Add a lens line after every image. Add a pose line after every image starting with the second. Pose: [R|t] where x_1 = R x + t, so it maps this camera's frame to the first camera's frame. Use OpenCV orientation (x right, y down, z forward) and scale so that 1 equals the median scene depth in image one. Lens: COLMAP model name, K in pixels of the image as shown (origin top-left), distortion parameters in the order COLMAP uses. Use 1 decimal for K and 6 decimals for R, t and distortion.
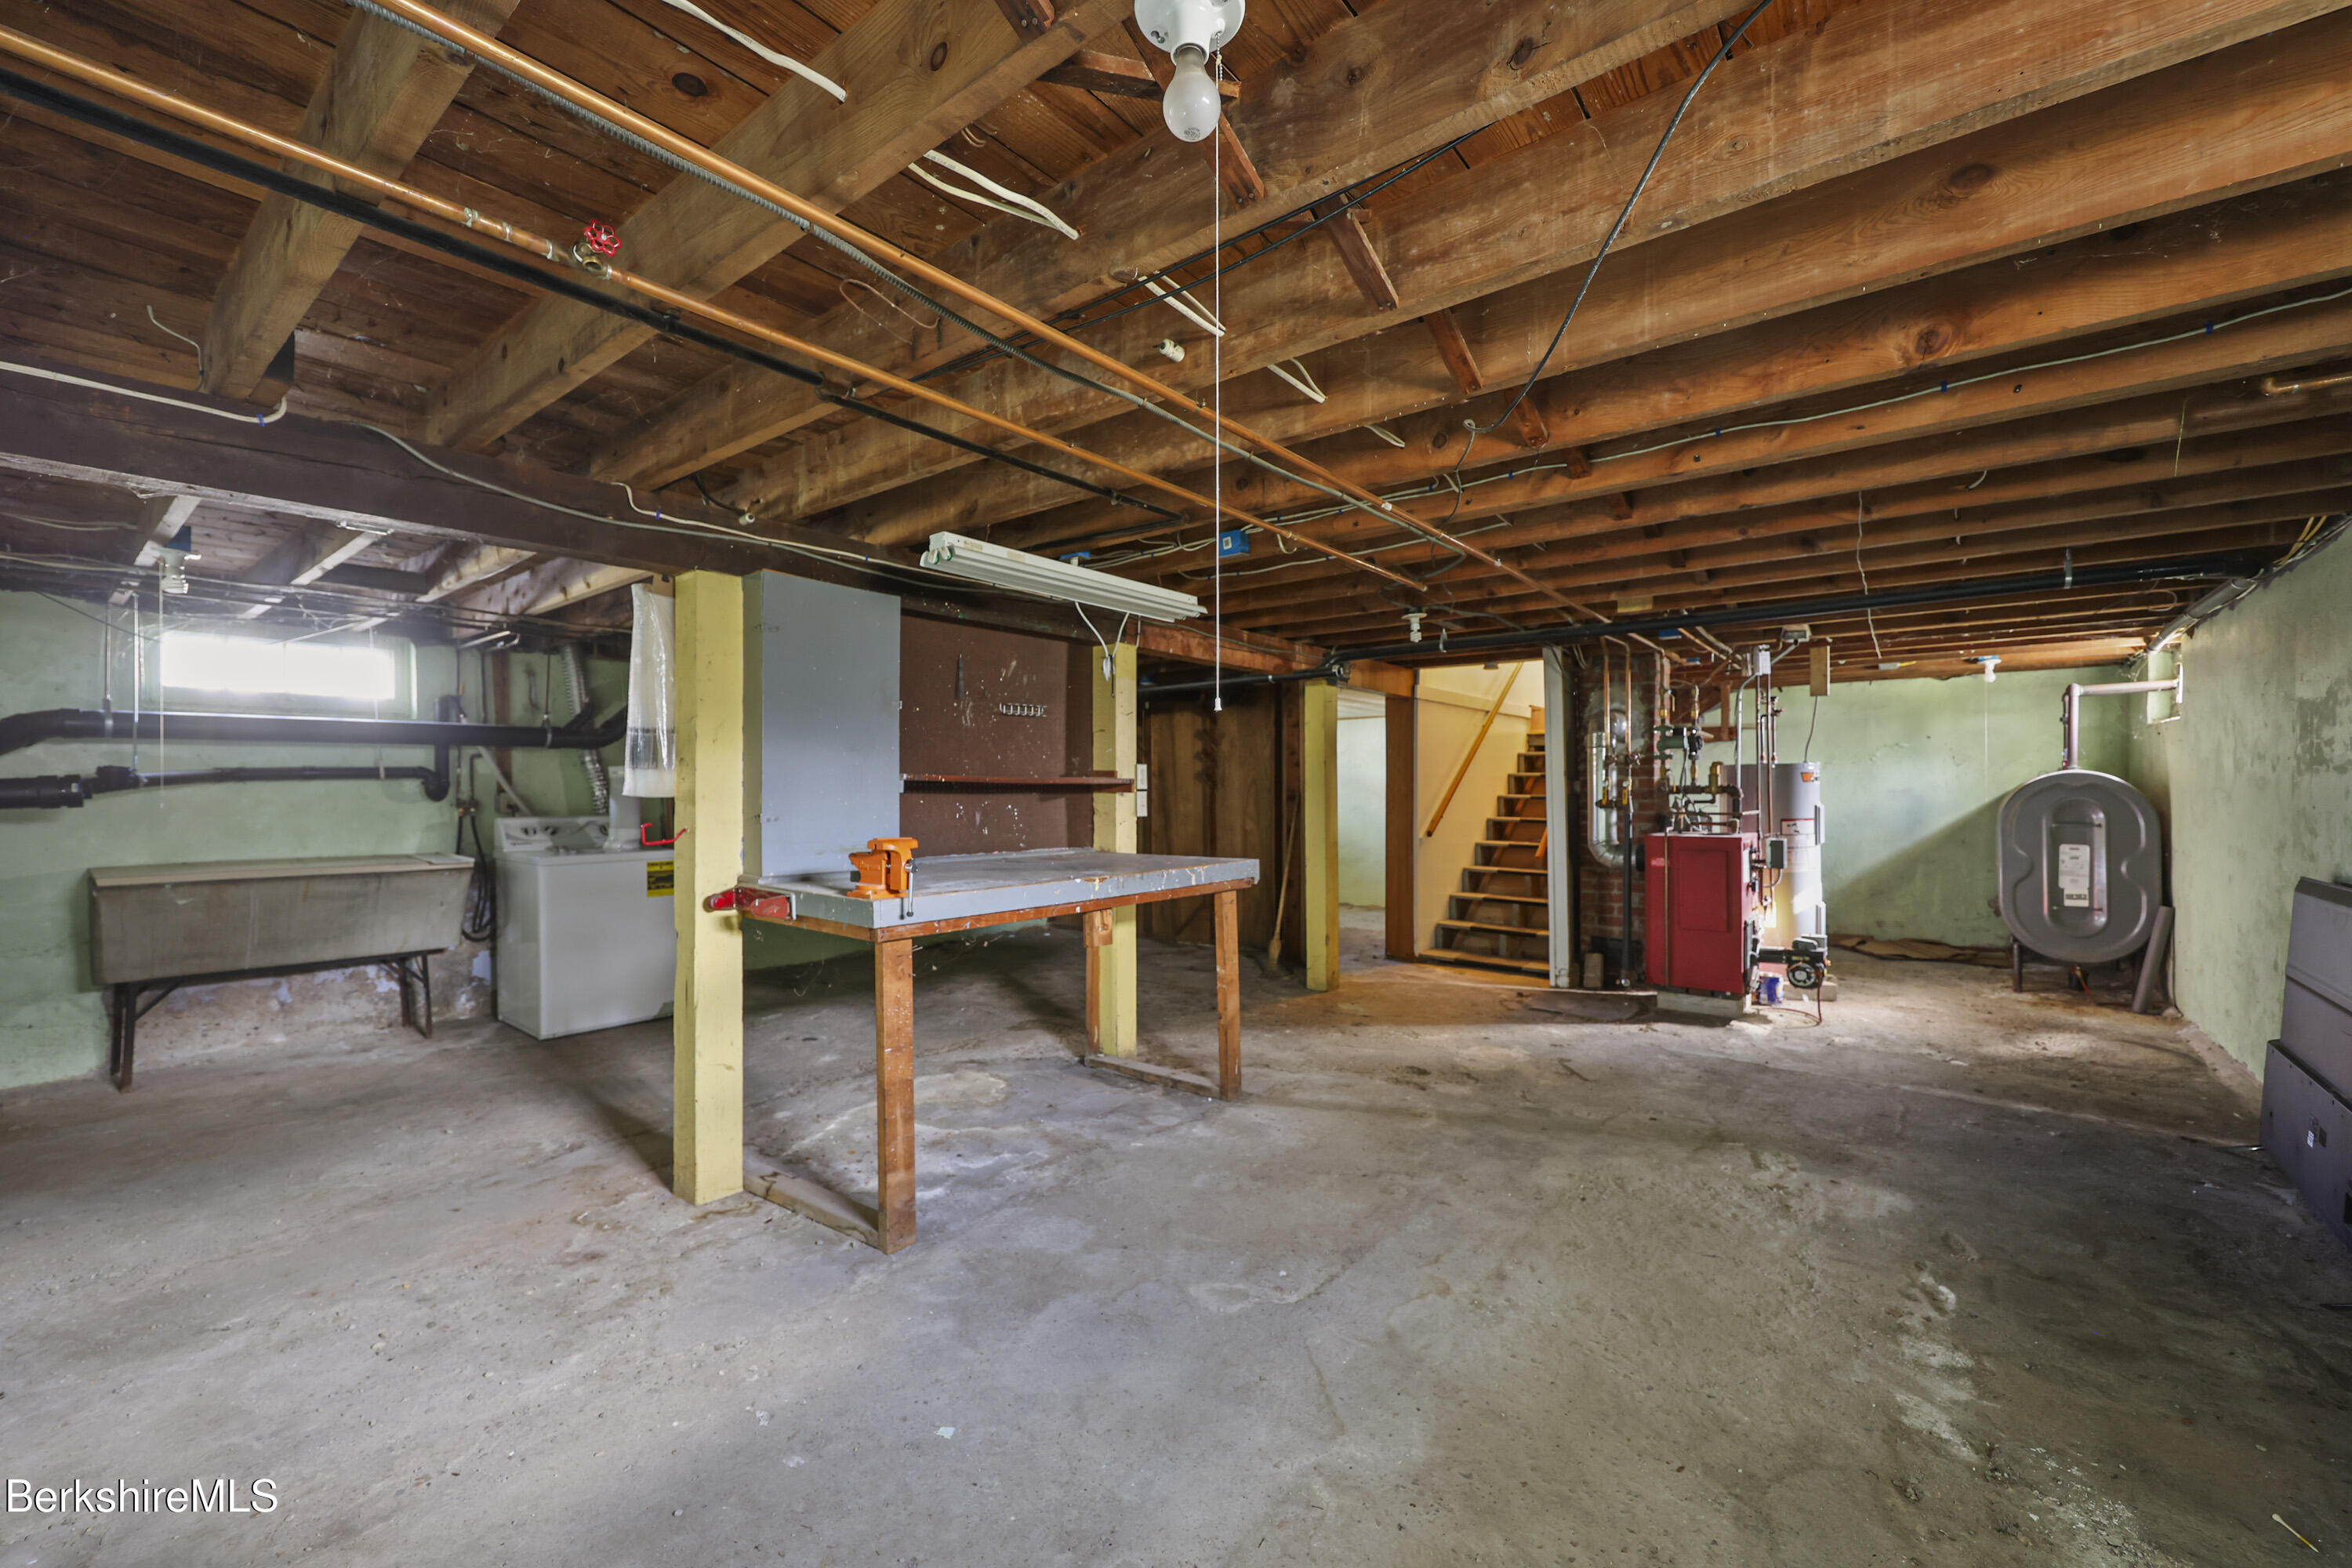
lens RADIAL K [[963.5, 0, 1168.0], [0, 963.5, 786.6], [0, 0, 1]] dist [0.000814, 0.000158]
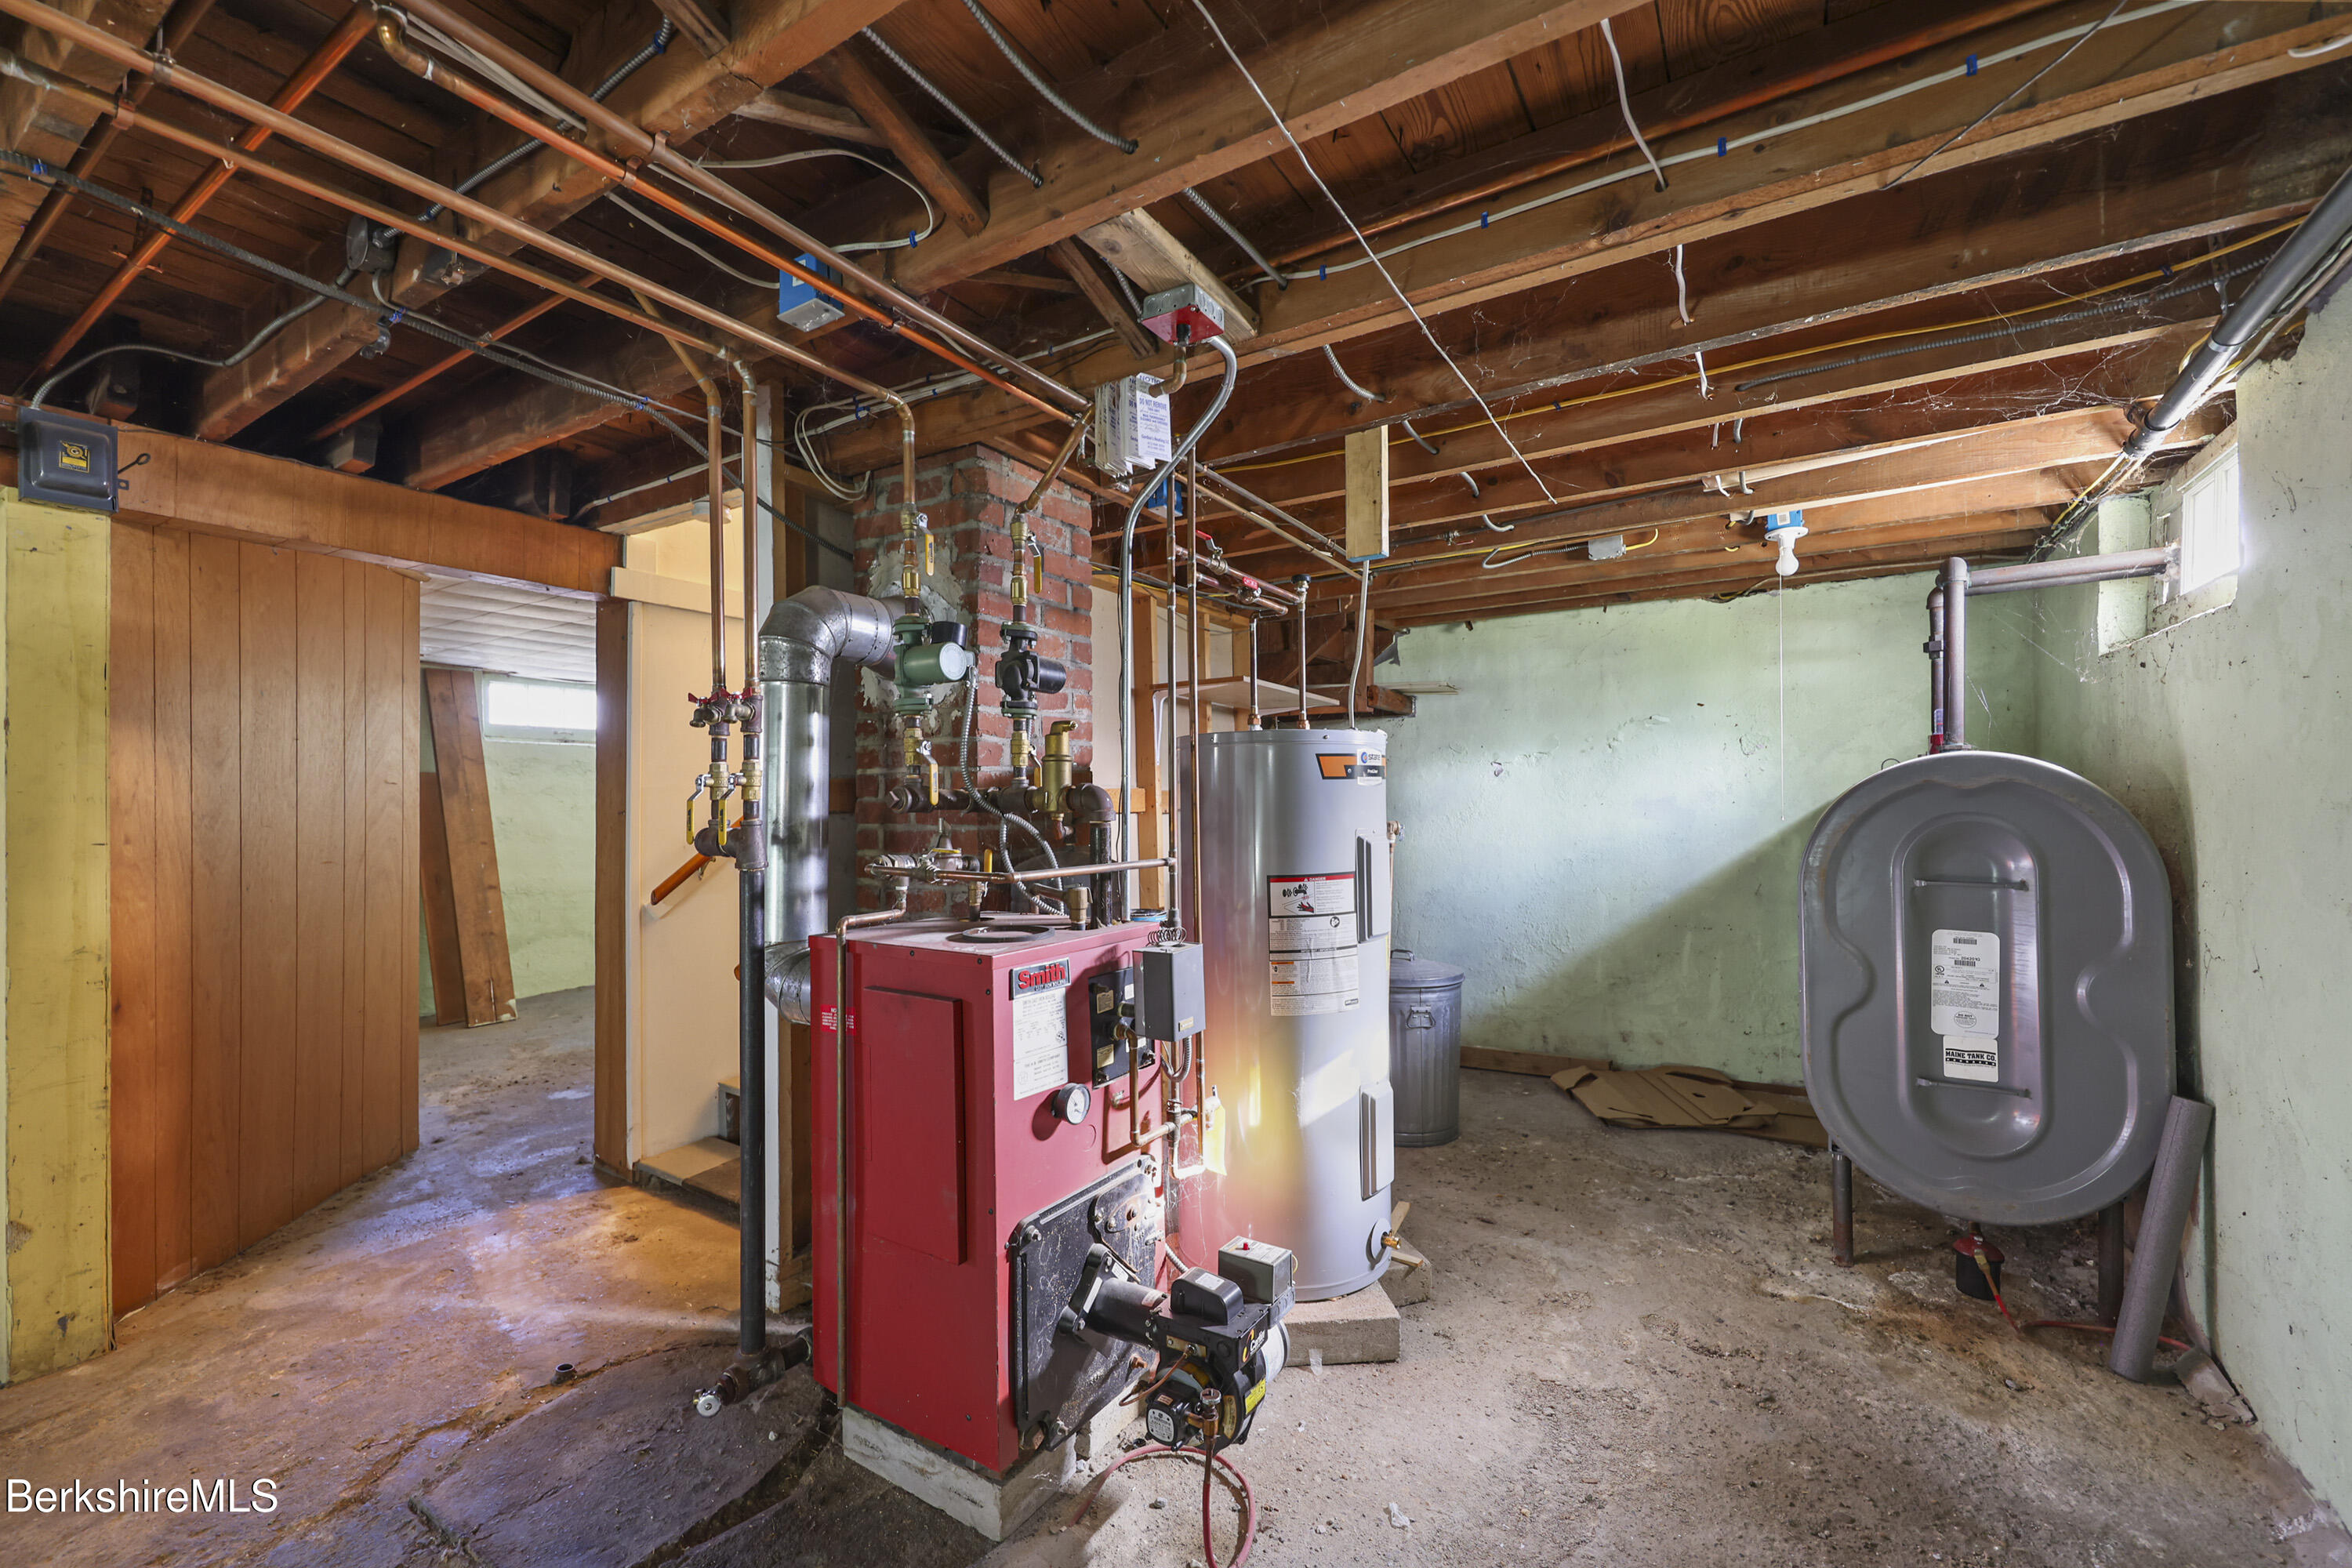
lens RADIAL K [[963.5, 0, 1185.6], [0, 963.5, 792.0], [0, 0, 1]] dist [0.000814, 0.000158]
pose [[0.993993, -0.004099, 0.109370, 0.560196], [0.004492, 0.999984, -0.003343, 0.001422], [-0.109355, 0.003814, 0.993995, 0.622365]]
